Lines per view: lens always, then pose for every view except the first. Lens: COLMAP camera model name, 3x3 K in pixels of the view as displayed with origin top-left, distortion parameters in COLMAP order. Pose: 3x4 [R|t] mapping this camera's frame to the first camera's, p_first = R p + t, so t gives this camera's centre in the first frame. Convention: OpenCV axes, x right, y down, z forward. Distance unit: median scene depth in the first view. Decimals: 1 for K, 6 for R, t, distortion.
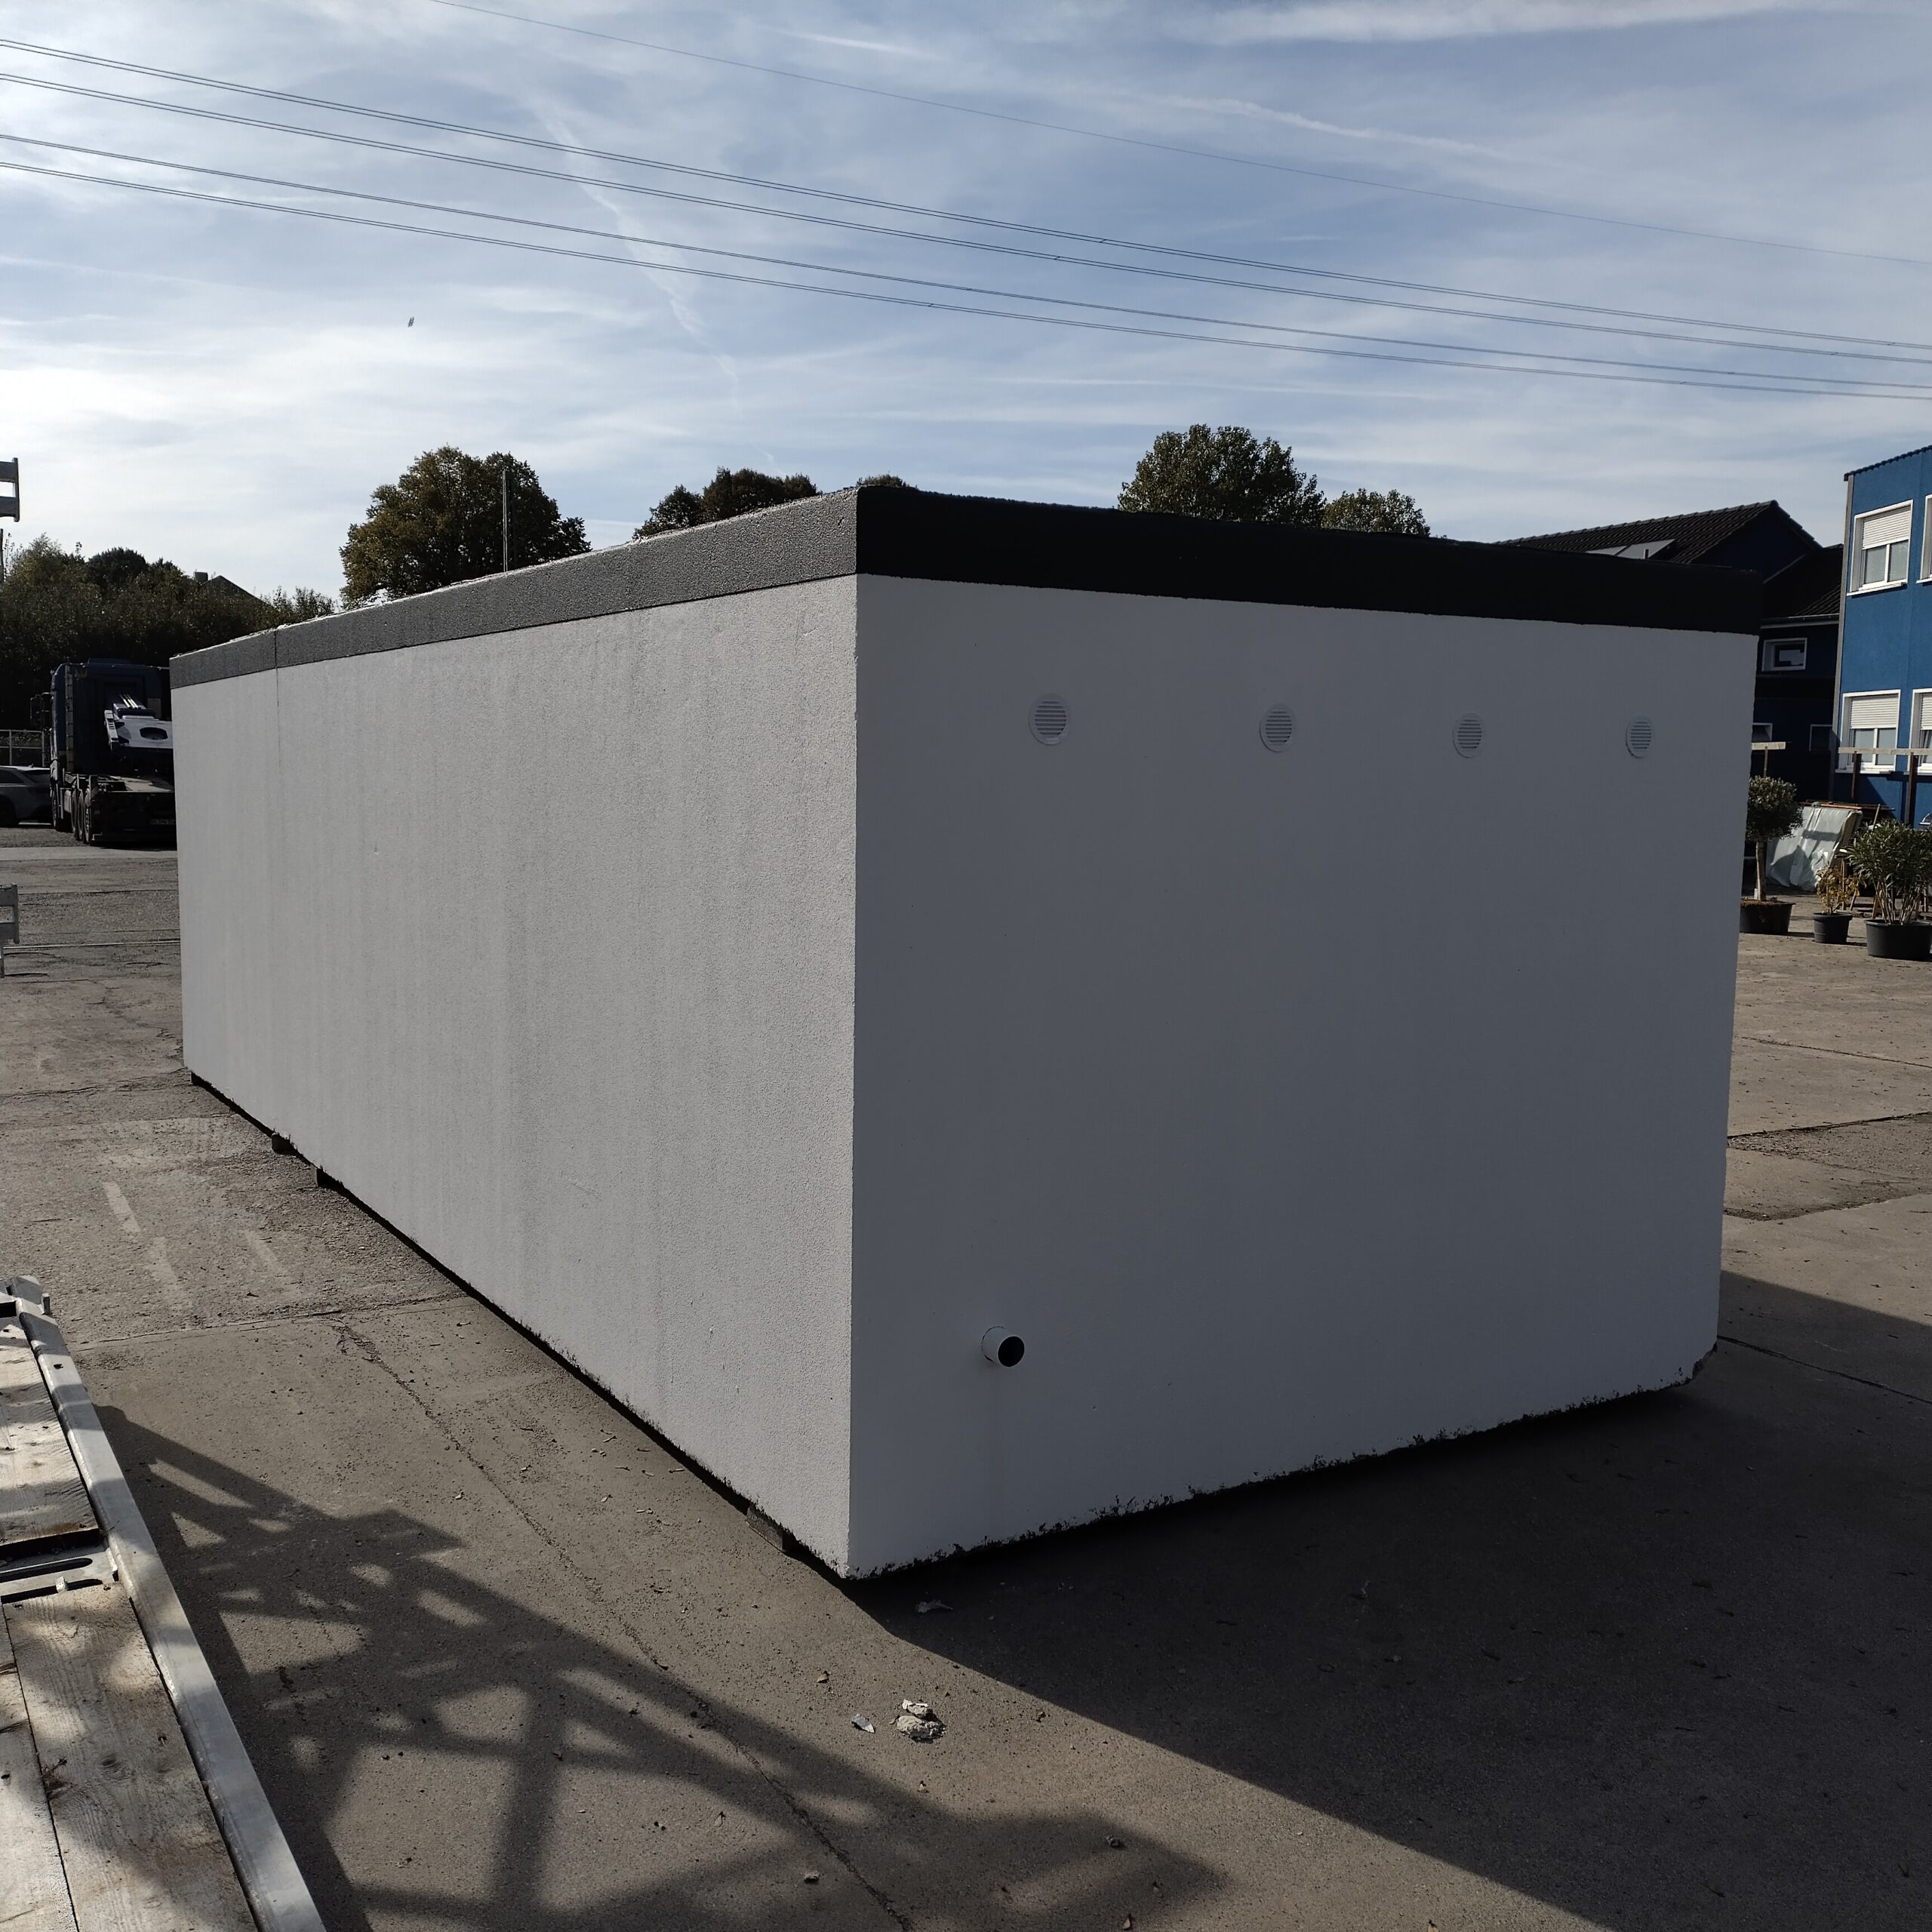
lens RADIAL K [[1835.6, 0, 966.0], [0, 1835.6, 966.0], [0, 0, 1]] dist [0.088208, -0.135691]
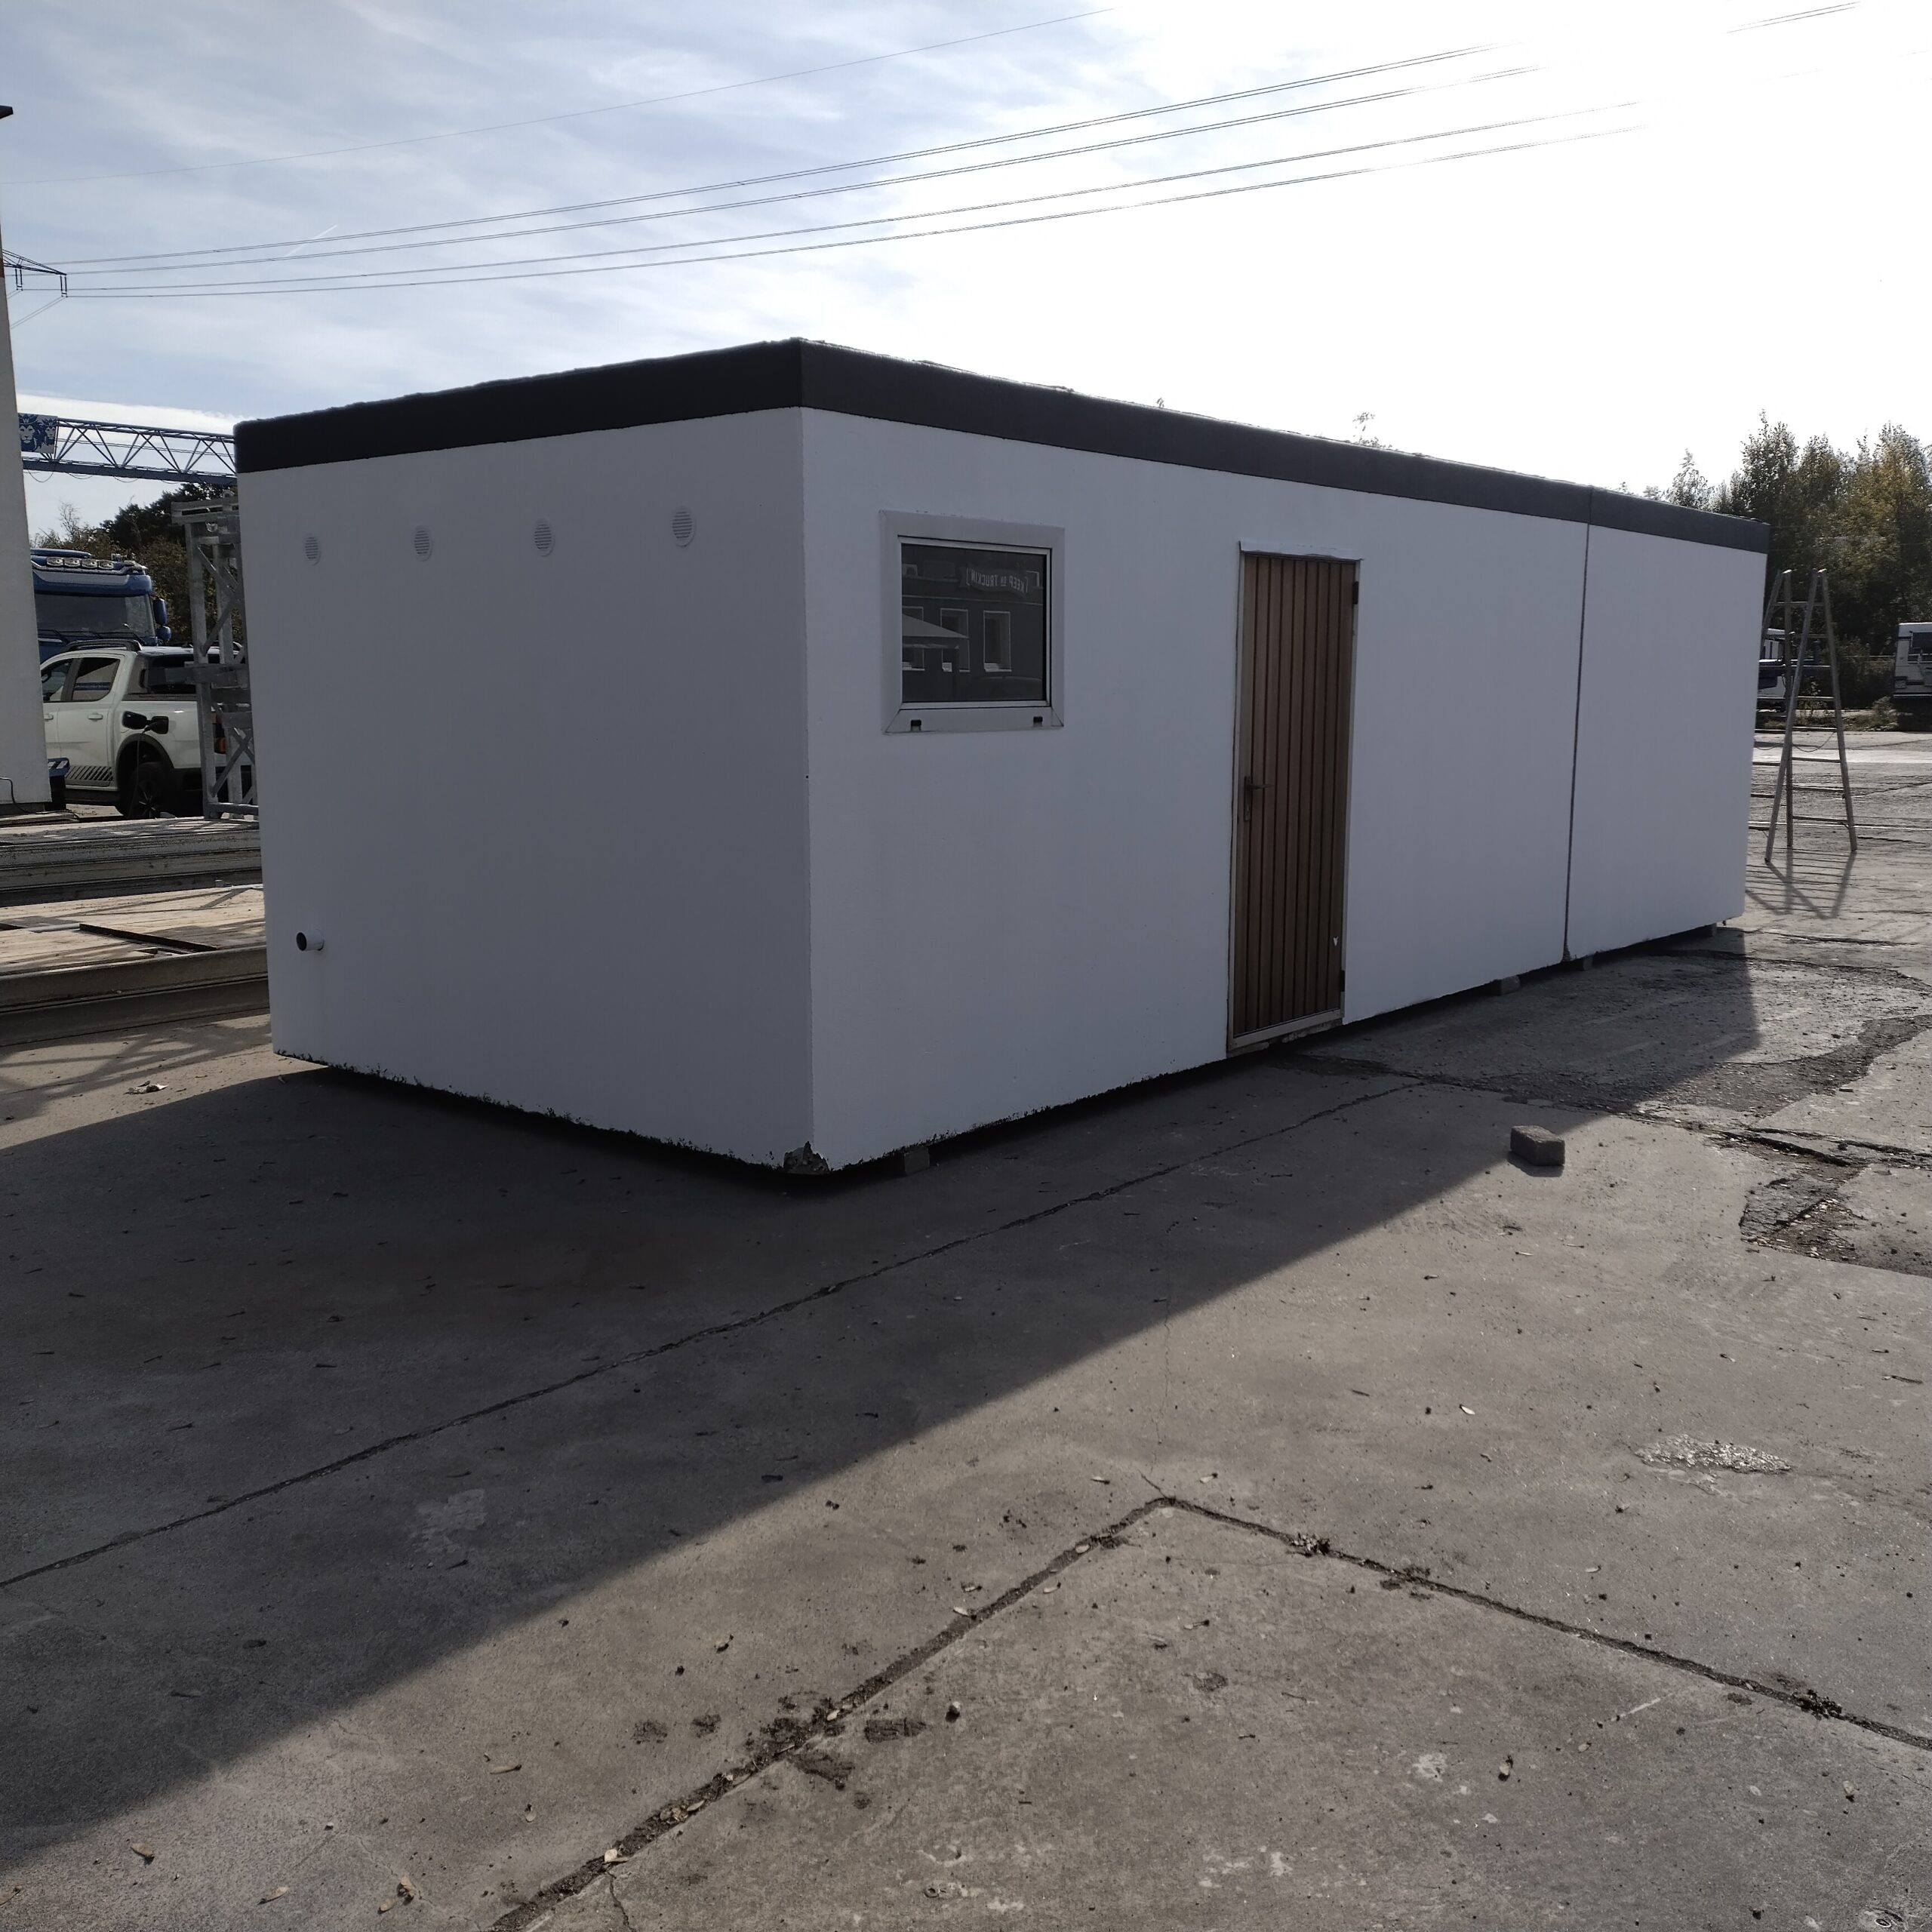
lens RADIAL K [[1835.6, 0, 966.0], [0, 1835.6, 966.0], [0, 0, 1]] dist [0.088208, -0.135691]
pose [[0.370389, 0.142108, -0.917942, 1.488954], [-0.105075, 0.988295, 0.110601, -0.010394], [0.922914, 0.055488, 0.380986, 0.780971]]
